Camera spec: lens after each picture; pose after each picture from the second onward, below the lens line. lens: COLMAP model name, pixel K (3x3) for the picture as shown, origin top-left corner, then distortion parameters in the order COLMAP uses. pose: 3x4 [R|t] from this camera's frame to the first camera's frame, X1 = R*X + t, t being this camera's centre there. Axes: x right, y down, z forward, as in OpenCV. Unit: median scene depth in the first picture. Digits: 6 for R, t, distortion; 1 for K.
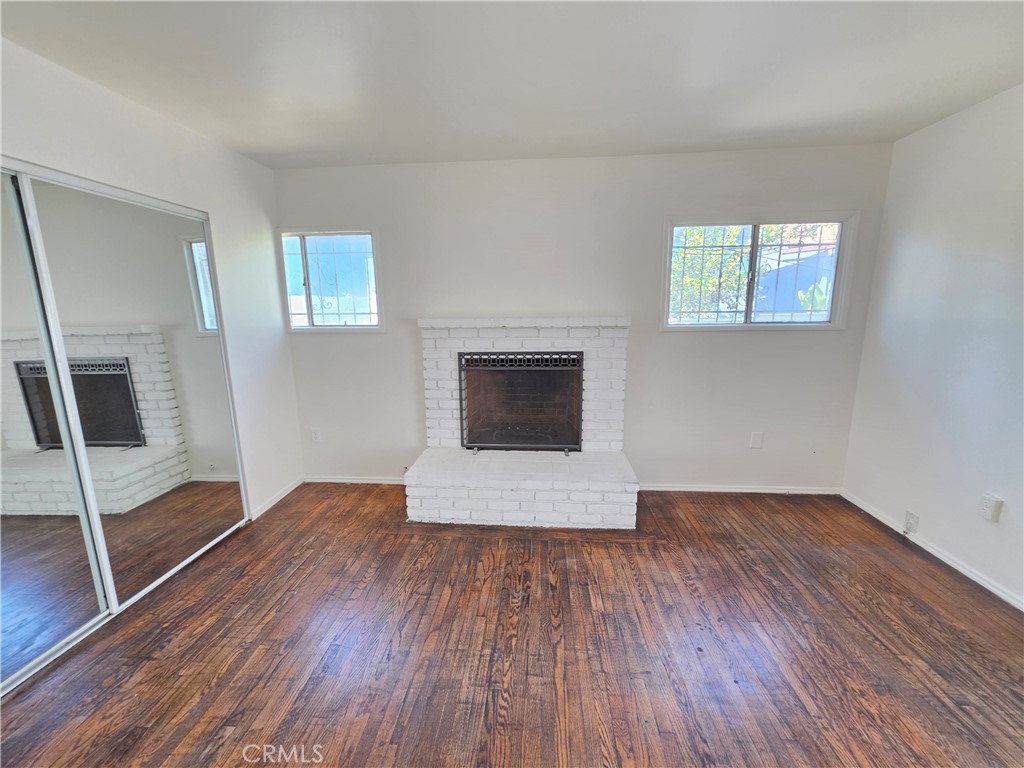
lens RADIAL K [[413.3, 0, 506.1], [0, 413.3, 384.1], [0, 0, 1]] dist [-0.004915, 0.001099]
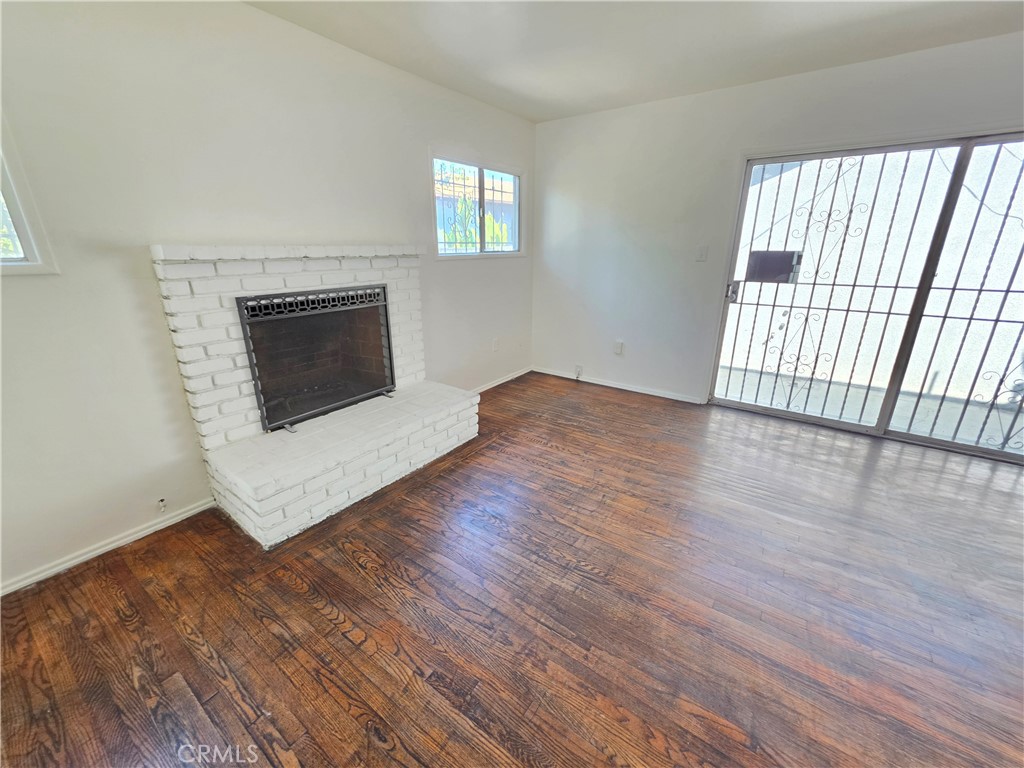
lens RADIAL K [[413.3, 0, 505.4], [0, 413.3, 383.0], [0, 0, 1]] dist [-0.004915, 0.001099]
pose [[0.519768, -0.257810, 0.814478, -0.531061], [0.154570, 0.966024, 0.207139, -0.015364], [-0.840208, 0.018230, 0.541958, 0.298444]]
